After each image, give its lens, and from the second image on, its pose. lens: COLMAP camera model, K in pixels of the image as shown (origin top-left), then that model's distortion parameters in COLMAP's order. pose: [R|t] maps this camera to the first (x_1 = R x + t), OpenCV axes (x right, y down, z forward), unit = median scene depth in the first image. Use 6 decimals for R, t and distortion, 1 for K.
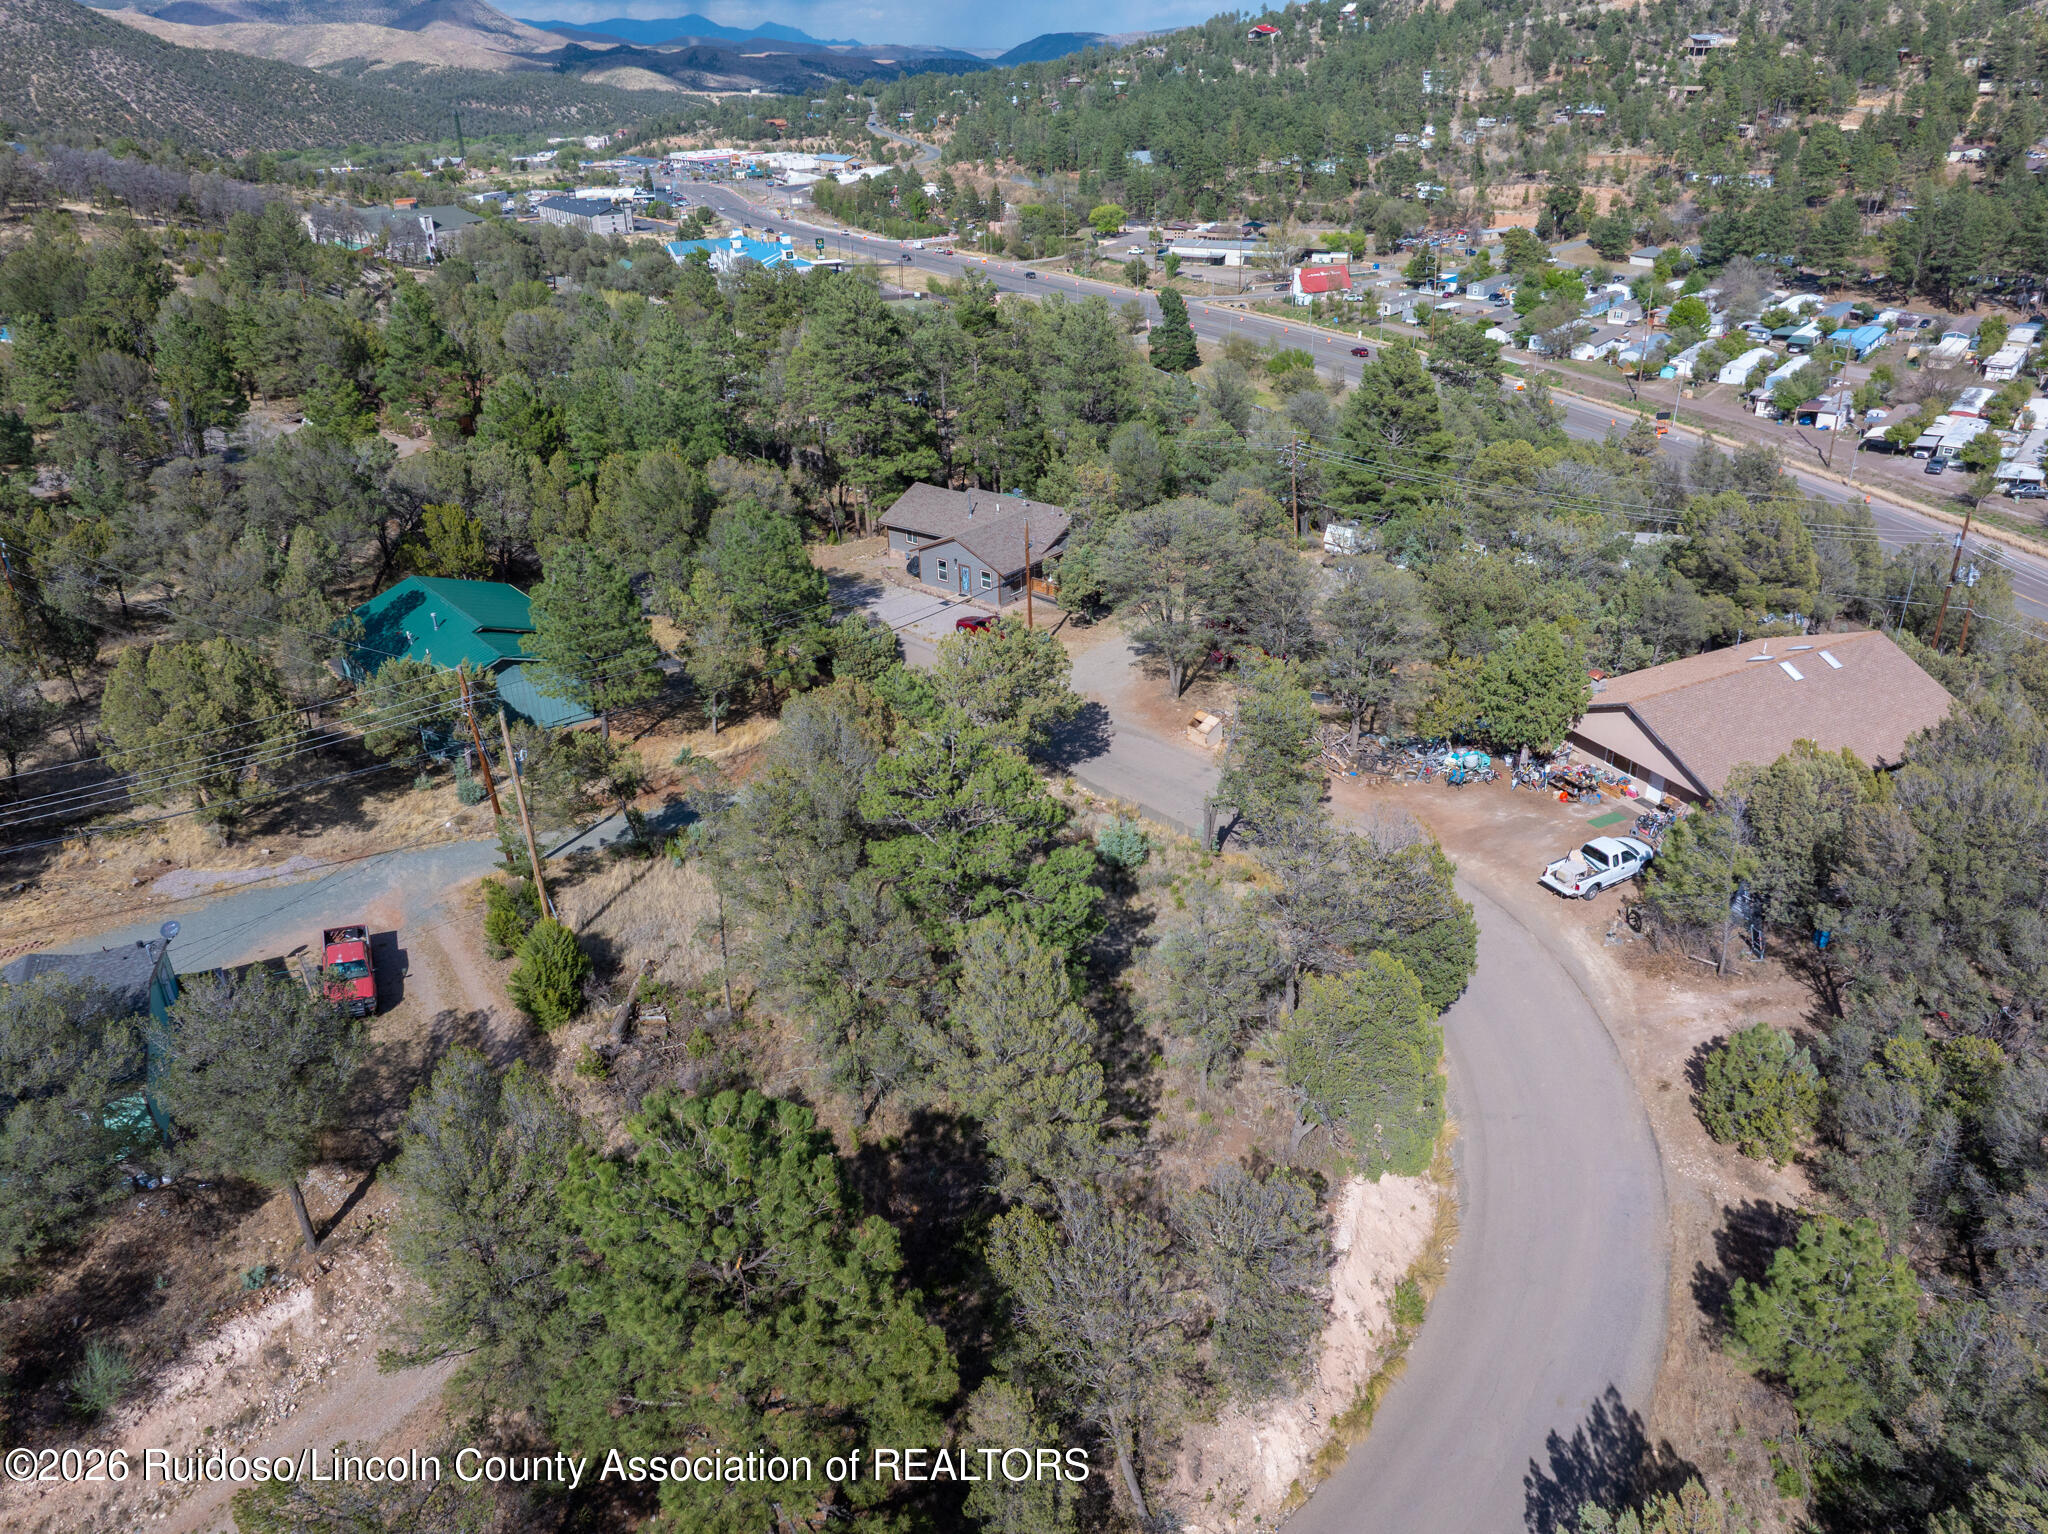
lens RADIAL K [[1448.0, 0, 1032.7], [0, 1448.0, 760.5], [0, 0, 1]] dist [-0.054115, 0.027802]
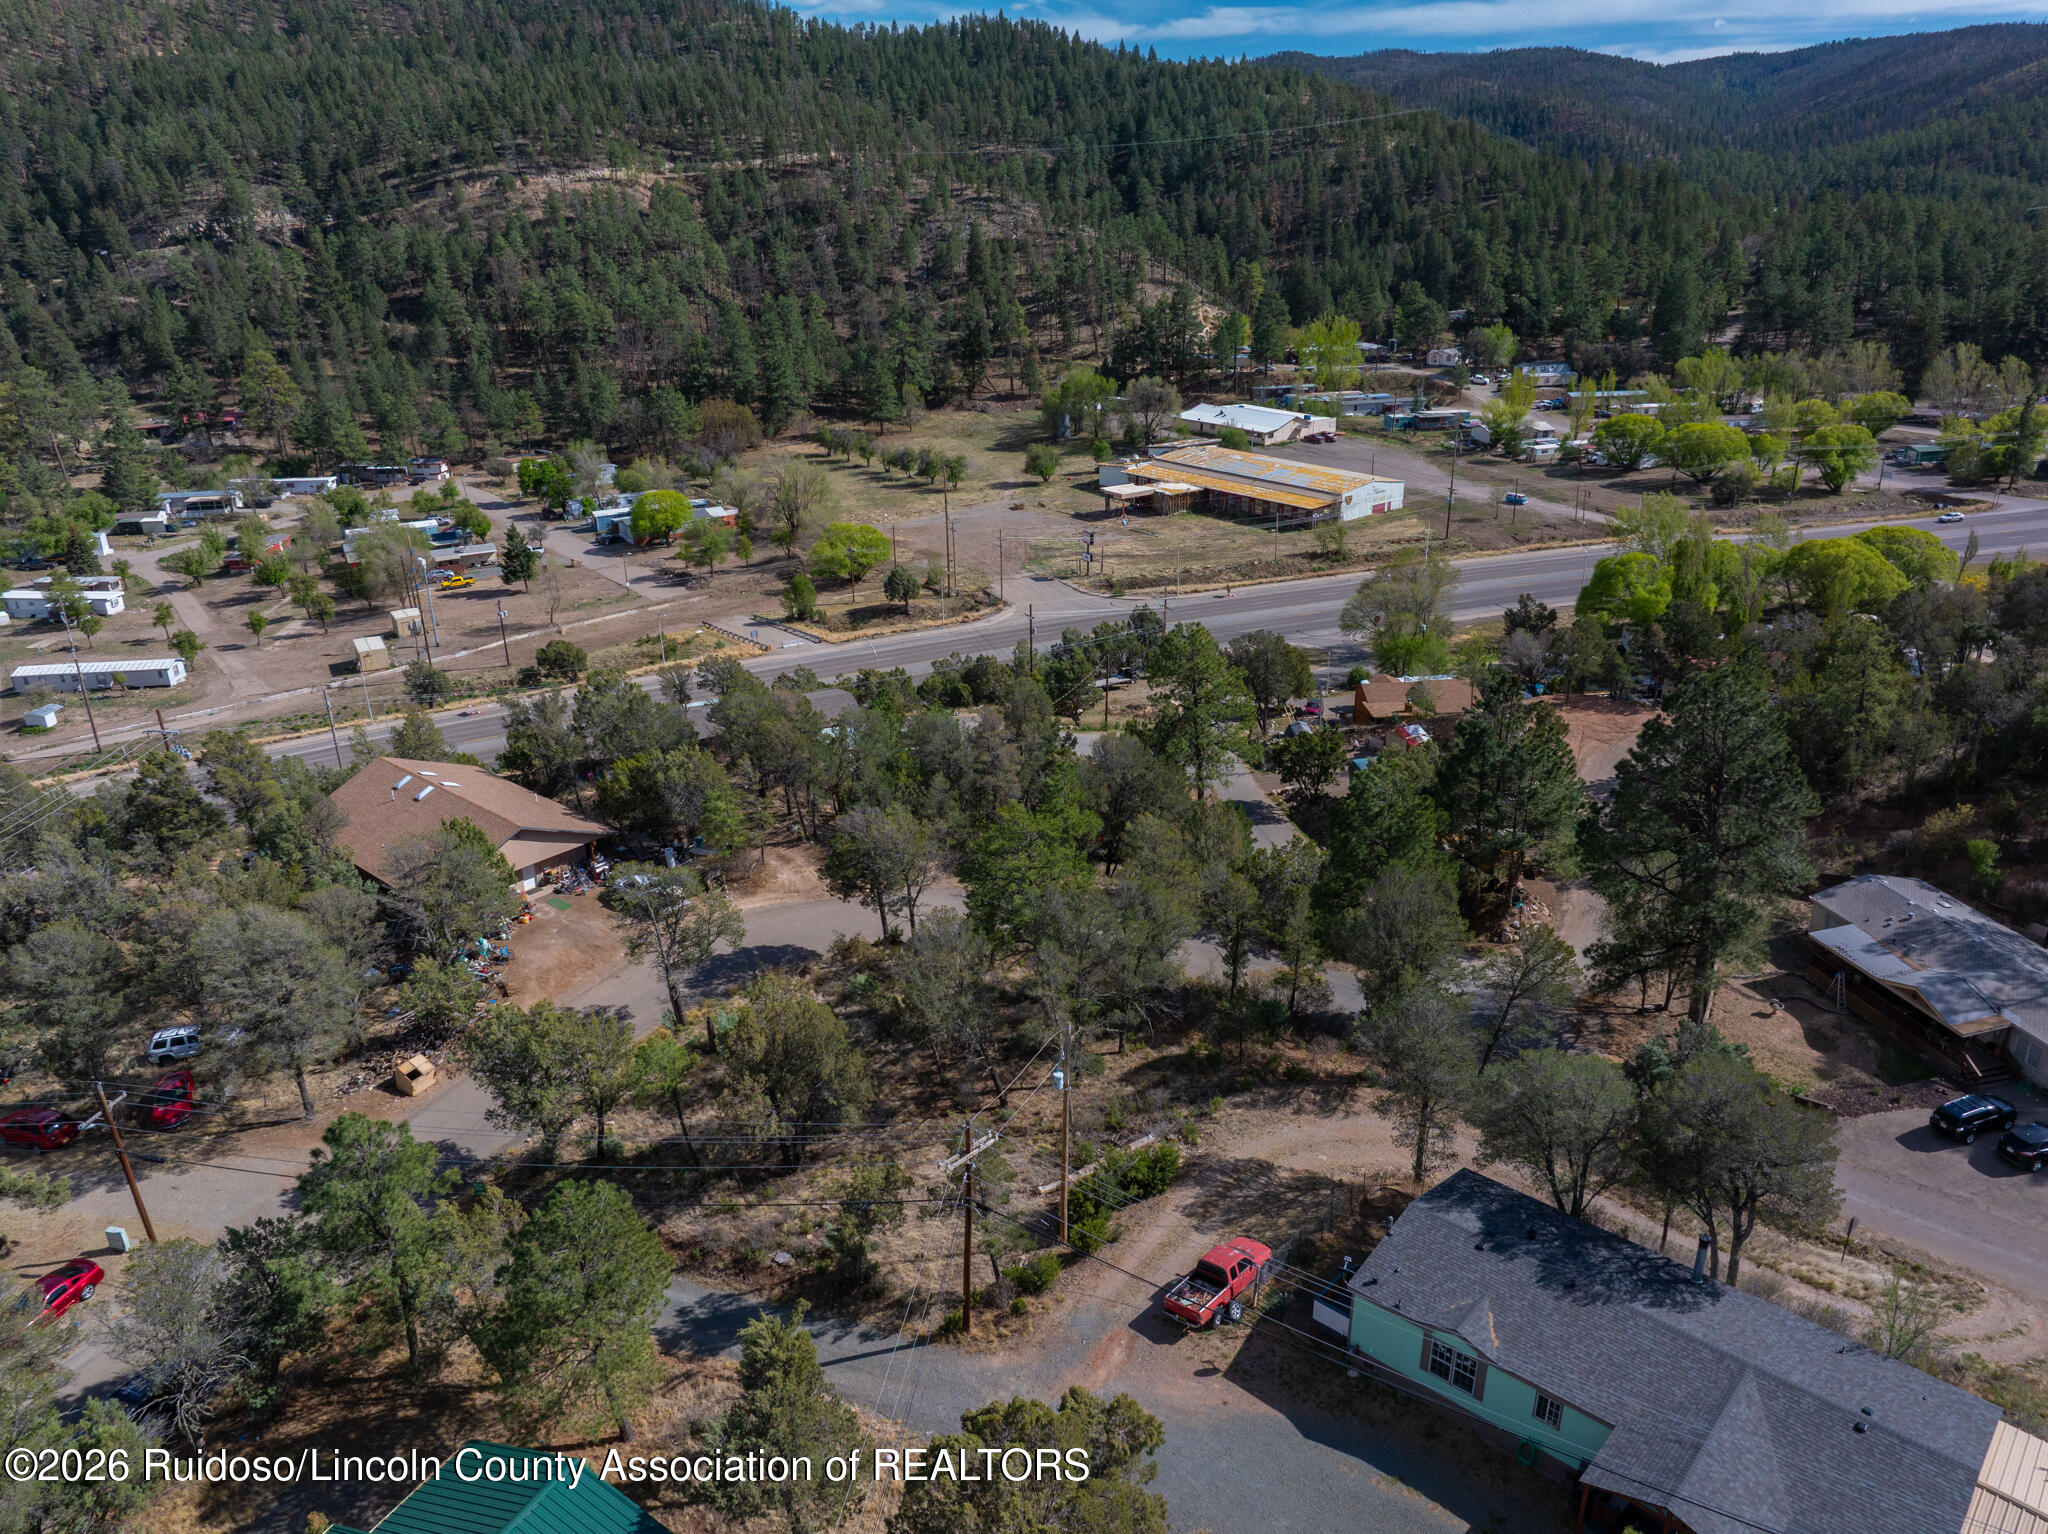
lens RADIAL K [[1442.5, 0, 1032.9], [0, 1442.5, 763.8], [0, 0, 1]] dist [-0.035242, -0.006529]
pose [[-0.390285, -0.319744, 0.863390, -0.272933], [0.432187, 0.764396, 0.478448, -0.157629], [-0.812953, 0.559877, -0.160143, 0.247749]]
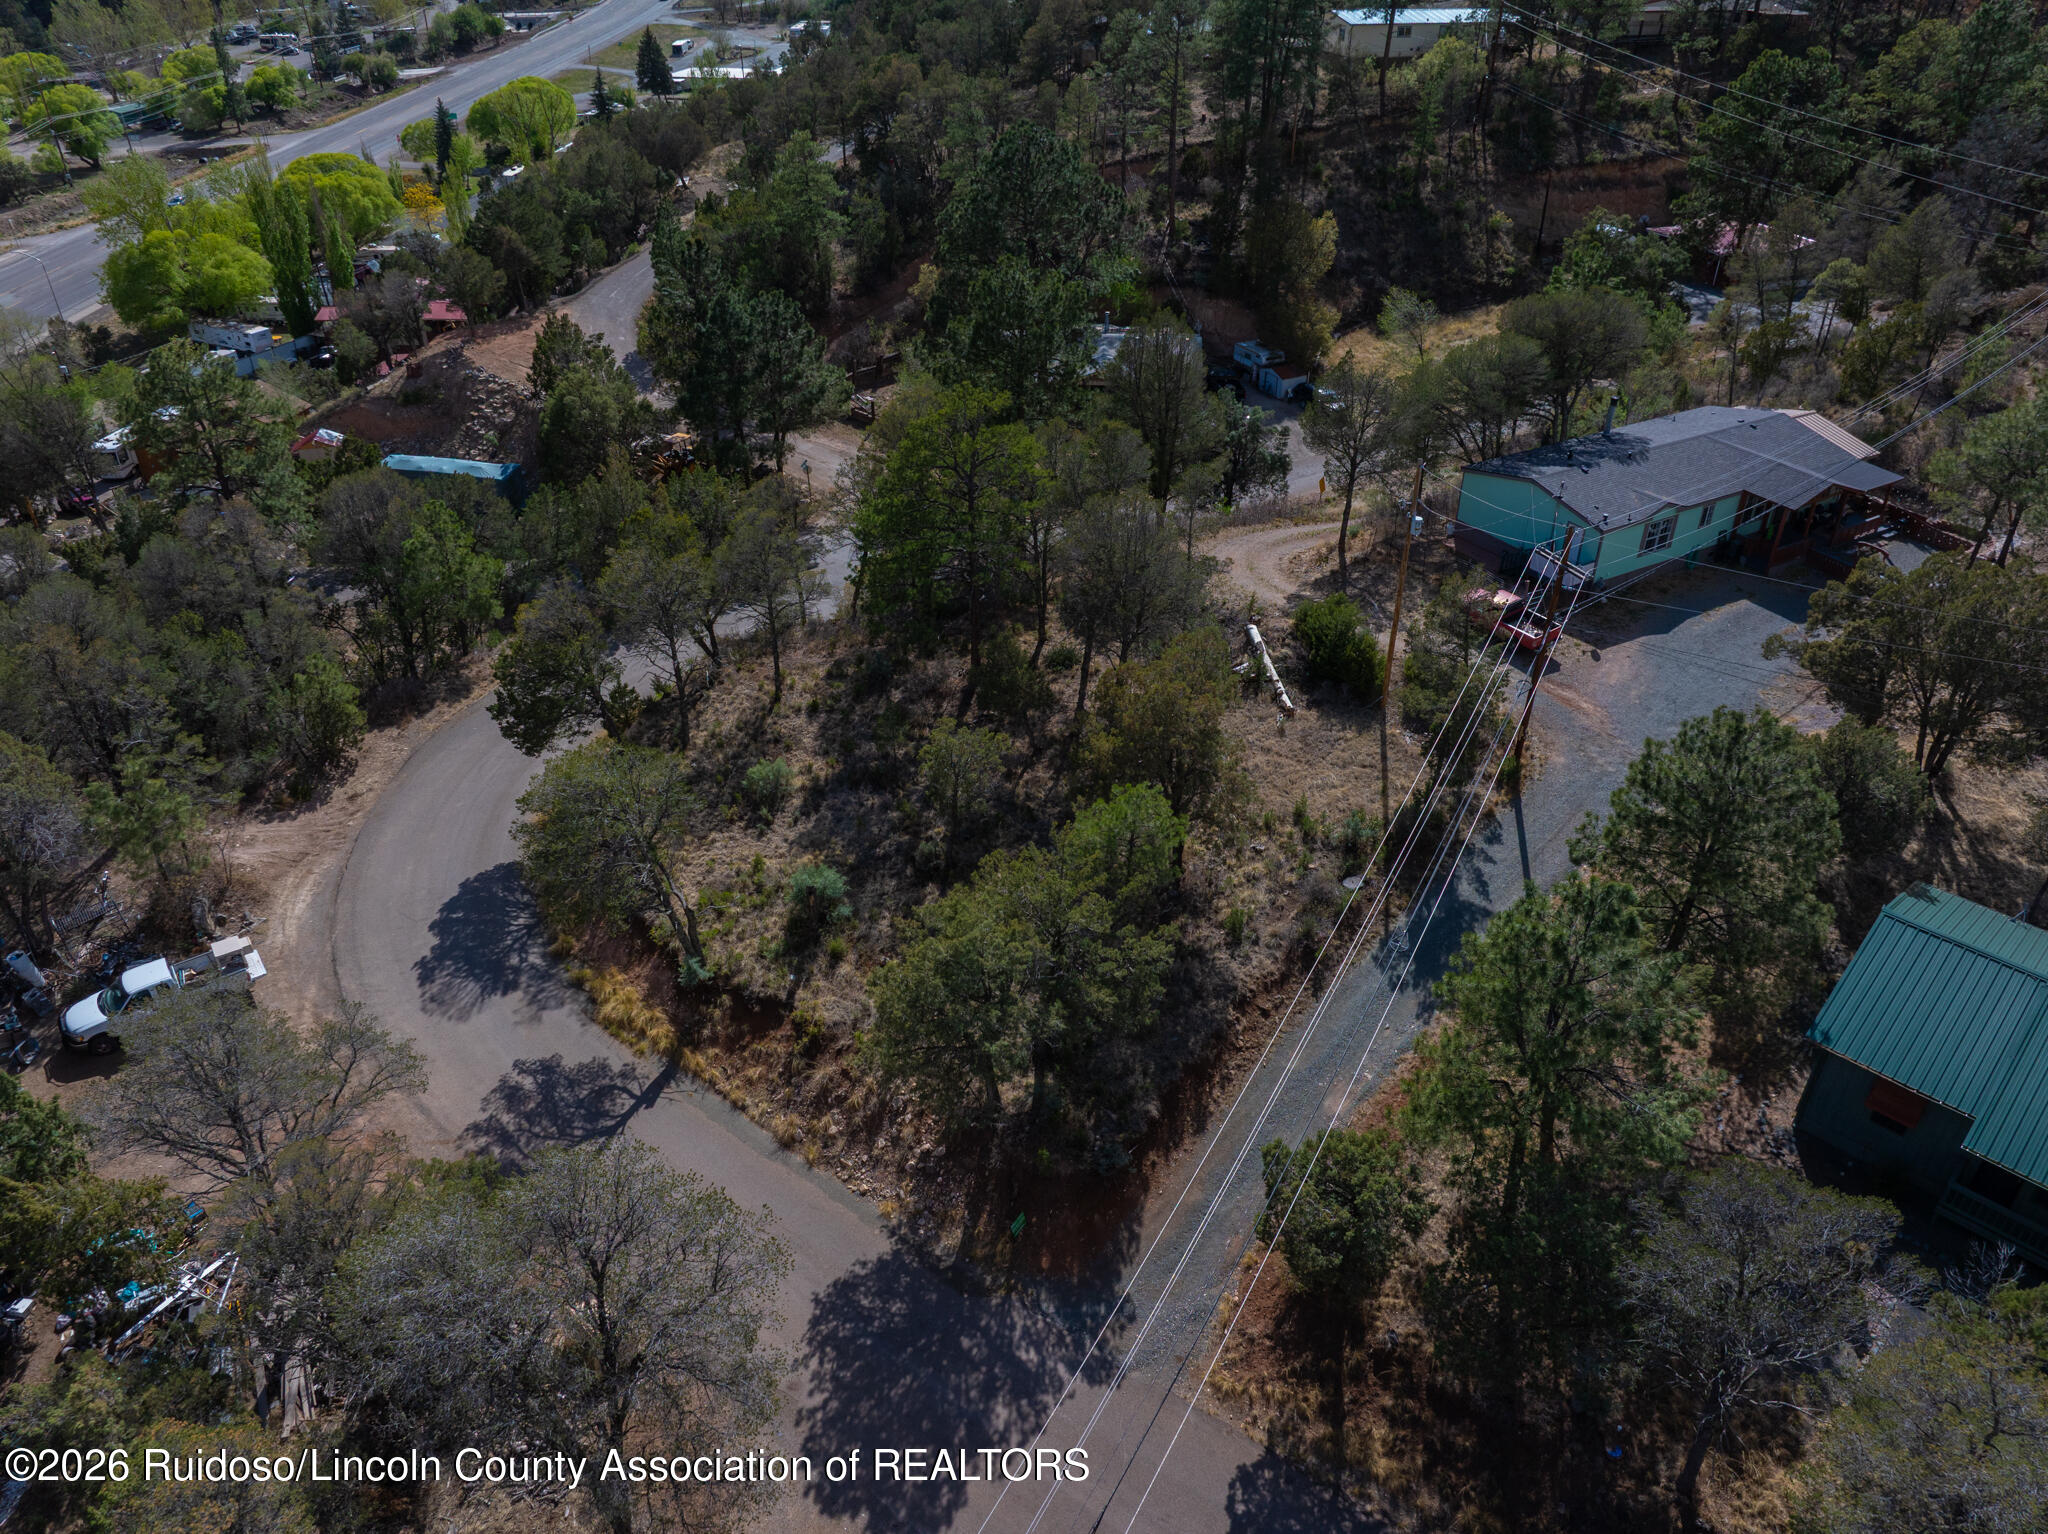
lens RADIAL K [[1448.0, 0, 1032.7], [0, 1448.0, 760.5], [0, 0, 1]] dist [-0.054115, 0.027802]
pose [[-0.994126, 0.072351, -0.080495, 0.002529], [-0.032441, 0.510344, 0.859358, -0.180799], [0.103256, 0.856921, -0.504999, 0.381596]]
